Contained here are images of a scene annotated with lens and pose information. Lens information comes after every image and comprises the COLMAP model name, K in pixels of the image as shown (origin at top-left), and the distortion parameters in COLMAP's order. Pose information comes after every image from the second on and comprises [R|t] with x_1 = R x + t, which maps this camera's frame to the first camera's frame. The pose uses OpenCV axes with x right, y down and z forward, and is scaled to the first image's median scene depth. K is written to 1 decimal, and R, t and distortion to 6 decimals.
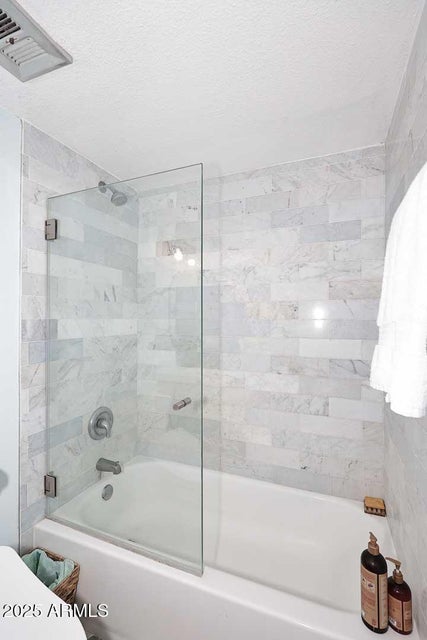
lens RADIAL K [[293.0, 0, 216.1], [0, 293.0, 317.4], [0, 0, 1]] dist [-0.000507, 0.001324]
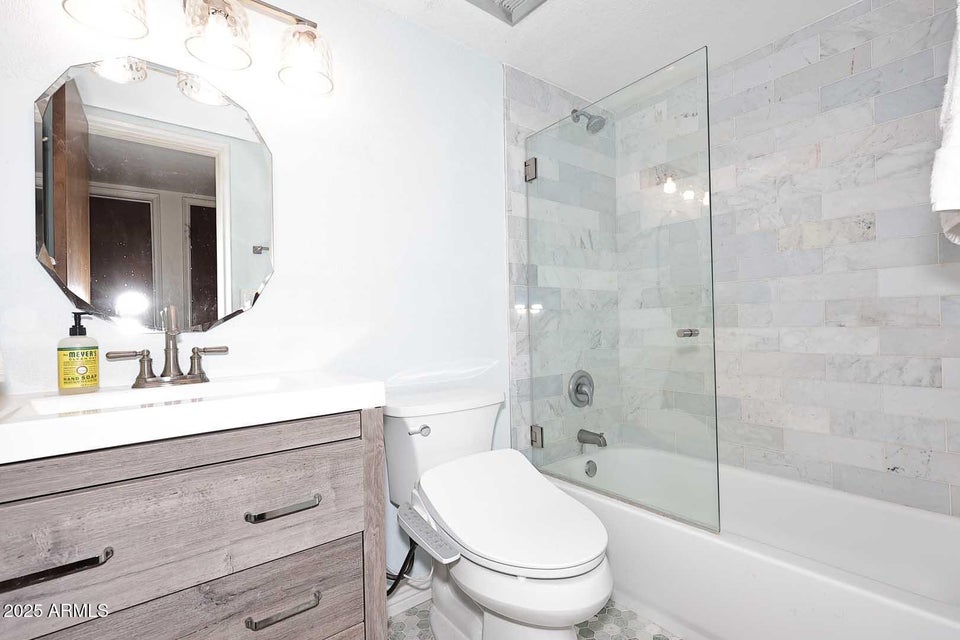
lens RADIAL K [[439.5, 0, 482.6], [0, 439.5, 321.9], [0, 0, 1]] dist [-0.000507, 0.001324]
pose [[0.869765, -0.023498, -0.492906, -0.001364], [0.025700, 0.999667, -0.002307, 0.162427], [0.492796, -0.010661, 0.870079, -0.275099]]
